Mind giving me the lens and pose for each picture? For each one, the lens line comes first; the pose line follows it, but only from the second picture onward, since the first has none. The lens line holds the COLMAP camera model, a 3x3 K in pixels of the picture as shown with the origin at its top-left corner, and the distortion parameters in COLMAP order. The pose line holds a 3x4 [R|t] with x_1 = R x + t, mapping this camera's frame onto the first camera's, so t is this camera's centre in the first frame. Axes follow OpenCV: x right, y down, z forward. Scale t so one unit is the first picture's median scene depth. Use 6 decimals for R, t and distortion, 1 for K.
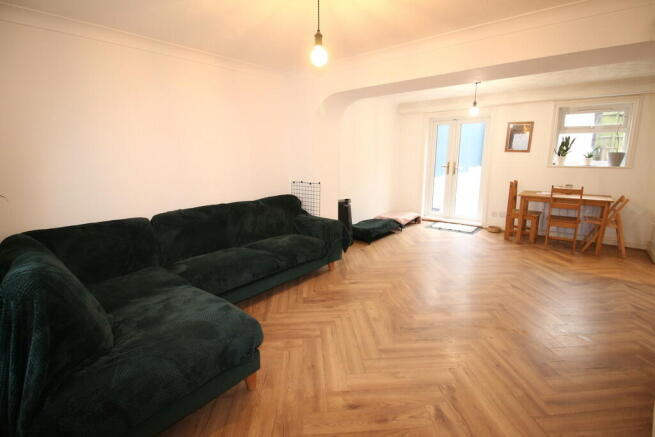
lens RADIAL K [[300.5, 0, 325.0], [0, 300.5, 211.5], [0, 0, 1]] dist [-0.008098, -0.007996]
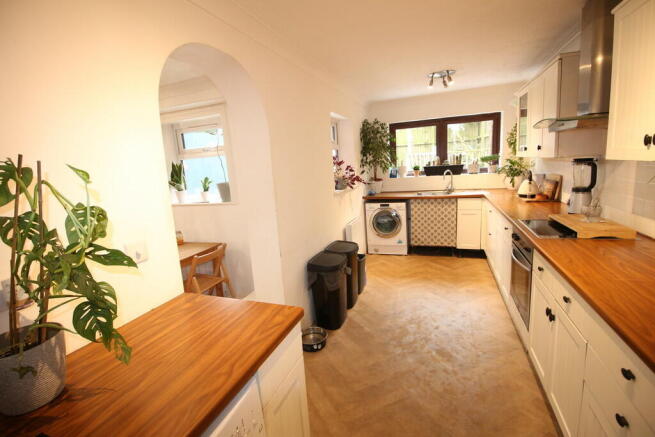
lens RADIAL K [[300.5, 0, 325.0], [0, 300.5, 211.5], [0, 0, 1]] dist [-0.008098, -0.007996]
pose [[0.940276, -0.109086, 0.322463, 0.900533], [0.124036, 0.991934, -0.026119, -0.072824], [-0.317012, 0.064556, 0.946222, 0.202028]]
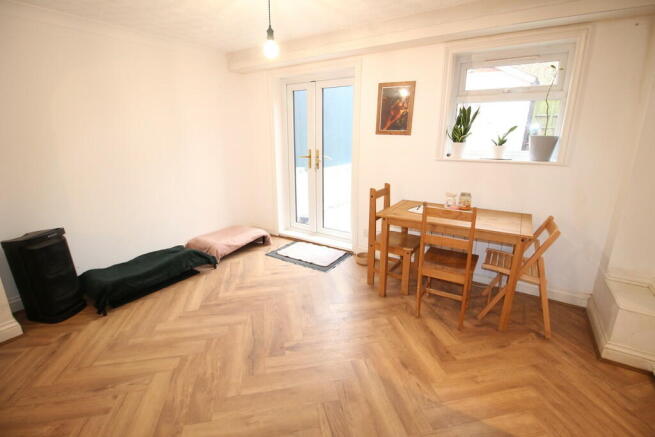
lens RADIAL K [[300.5, 0, 325.0], [0, 300.5, 211.5], [0, 0, 1]] dist [-0.008098, -0.007996]
pose [[0.992416, -0.026488, 0.120037, 0.467854], [0.018628, 0.997637, 0.066136, -0.095031], [-0.121505, -0.063398, 0.990564, 0.448677]]
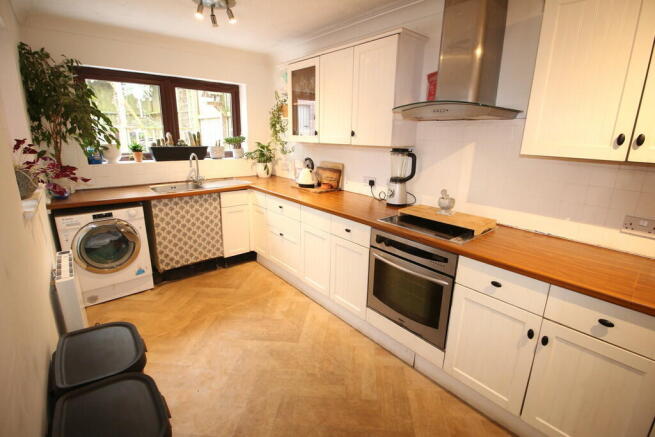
lens RADIAL K [[300.5, 0, 325.0], [0, 300.5, 211.5], [0, 0, 1]] dist [-0.008098, -0.007996]
pose [[0.160389, -0.235465, 0.958557, 0.954442], [0.168523, 0.963403, 0.208457, -0.143754], [-0.972561, 0.128105, 0.194200, 0.564263]]
